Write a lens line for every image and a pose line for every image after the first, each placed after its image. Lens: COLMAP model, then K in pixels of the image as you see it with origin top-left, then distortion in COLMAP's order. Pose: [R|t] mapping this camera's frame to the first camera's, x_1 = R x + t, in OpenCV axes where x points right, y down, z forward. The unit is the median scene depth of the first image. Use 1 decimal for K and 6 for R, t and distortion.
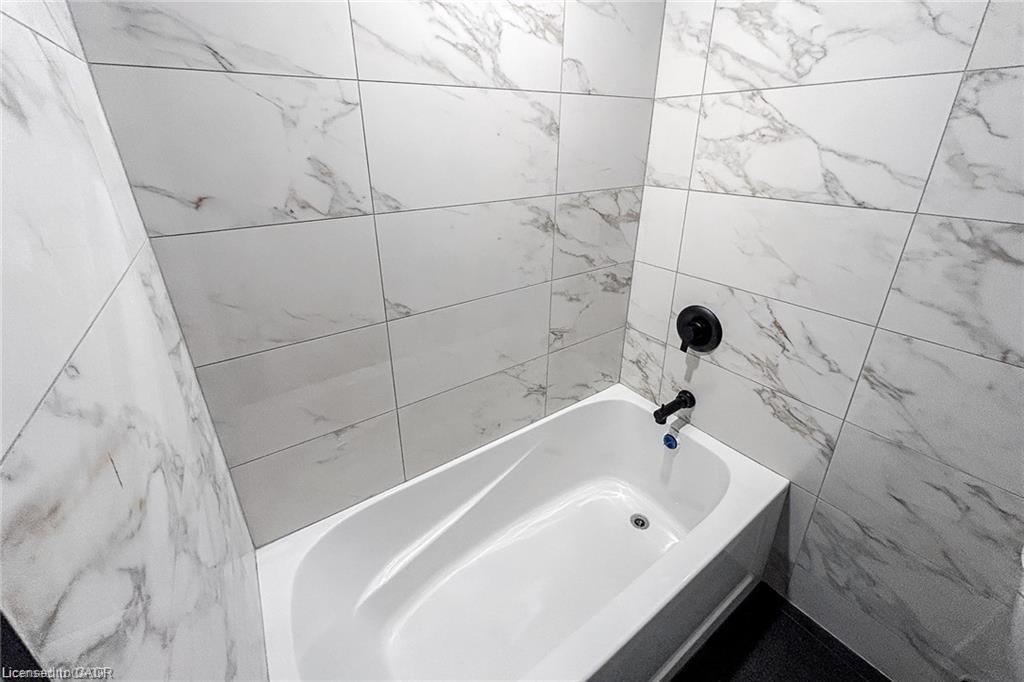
lens RADIAL K [[439.7, 0, 502.5], [0, 439.7, 337.7], [0, 0, 1]] dist [0.000714, 0.000109]
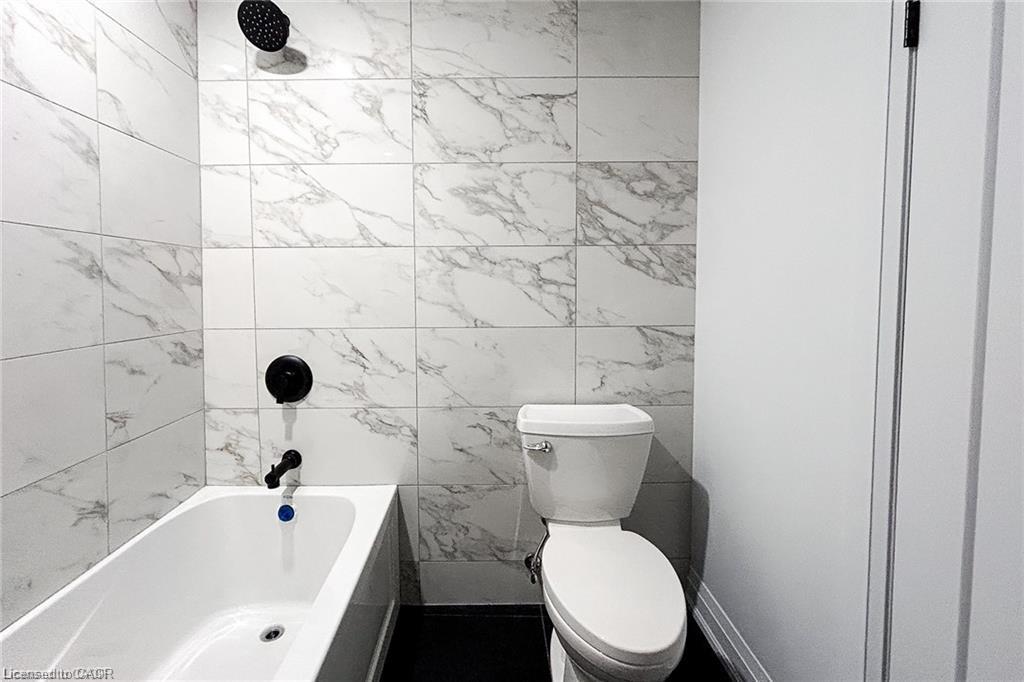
lens RADIAL K [[439.7, 0, 502.5], [0, 439.7, 337.7], [0, 0, 1]] dist [0.000714, 0.000109]
pose [[0.565448, -0.089443, 0.819920, -0.151927], [0.321208, 0.939498, -0.119029, 0.212786], [-0.759667, 0.330670, 0.559968, -0.027974]]
